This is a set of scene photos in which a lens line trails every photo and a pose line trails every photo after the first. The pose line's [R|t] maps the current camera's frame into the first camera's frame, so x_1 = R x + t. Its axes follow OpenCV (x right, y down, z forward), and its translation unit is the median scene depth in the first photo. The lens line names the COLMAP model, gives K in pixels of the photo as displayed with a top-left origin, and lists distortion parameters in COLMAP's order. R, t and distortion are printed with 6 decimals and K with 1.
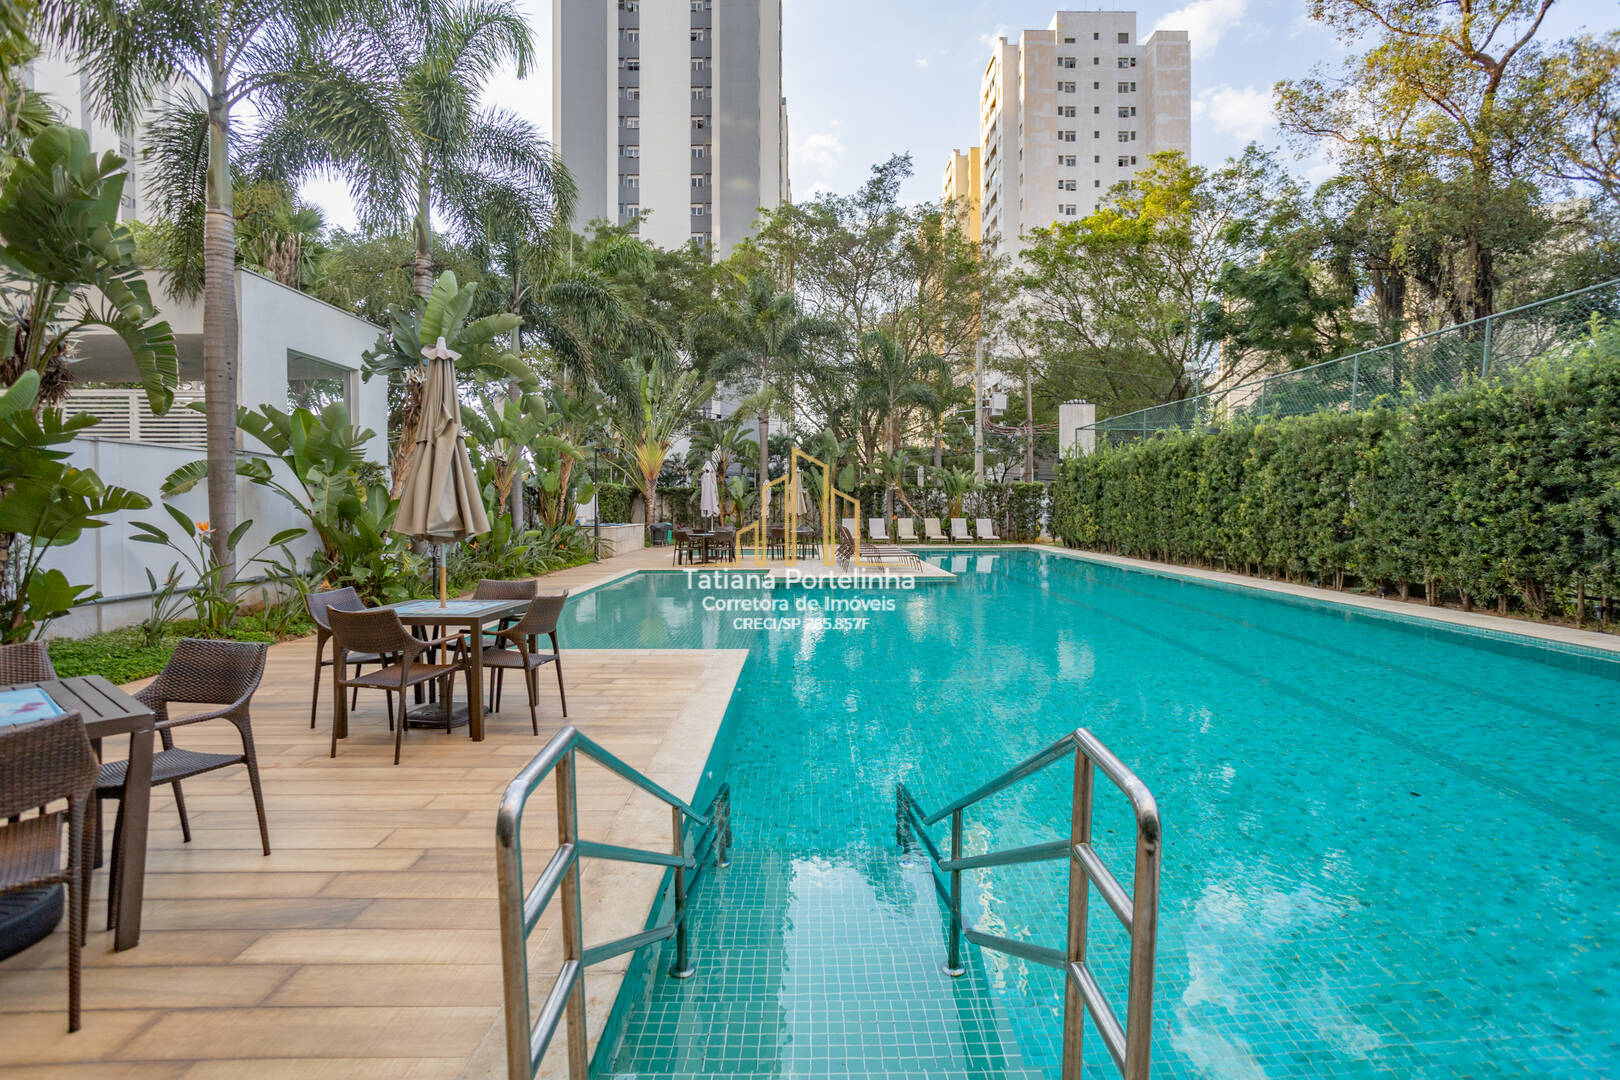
lens RADIAL K [[758.9, 0, 811.2], [0, 758.9, 507.5], [0, 0, 1]] dist [-0.038422, 0.027852]
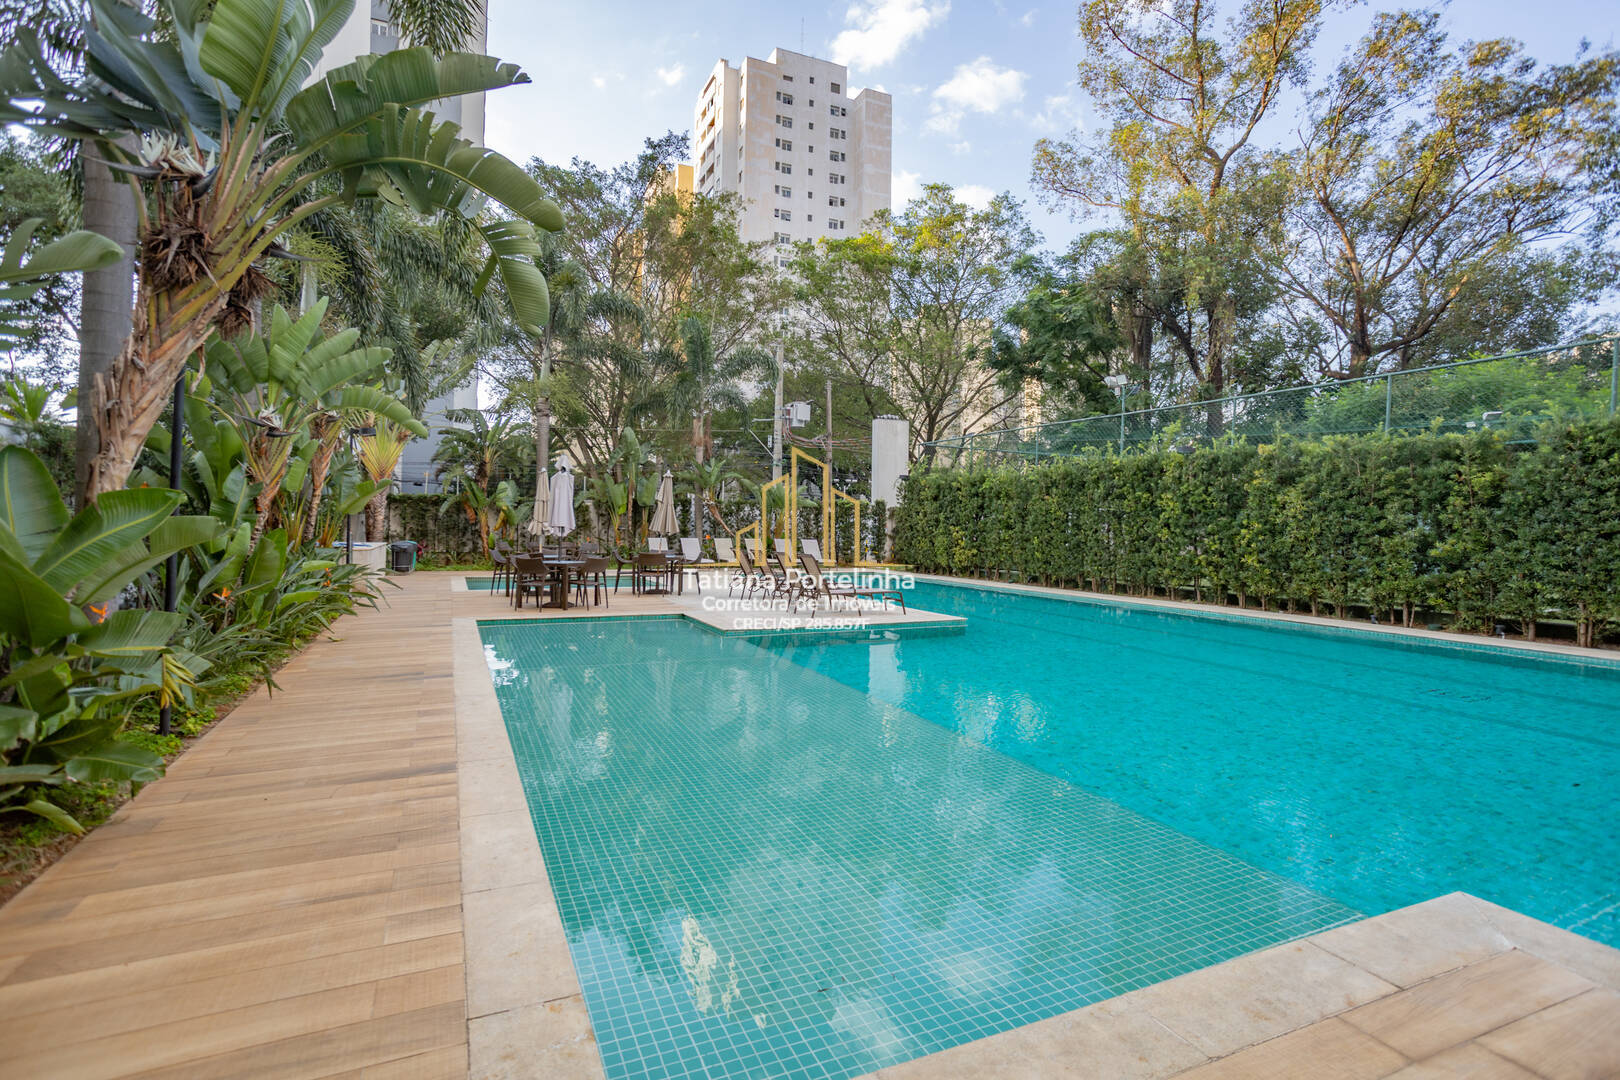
lens RADIAL K [[758.9, 0, 811.2], [0, 758.9, 507.5], [0, 0, 1]] dist [-0.038422, 0.027852]
pose [[0.915202, 0.025734, 0.402173, -0.088331], [-0.016567, 0.999518, -0.026255, 0.000235], [-0.402654, 0.017366, 0.915187, 0.122594]]
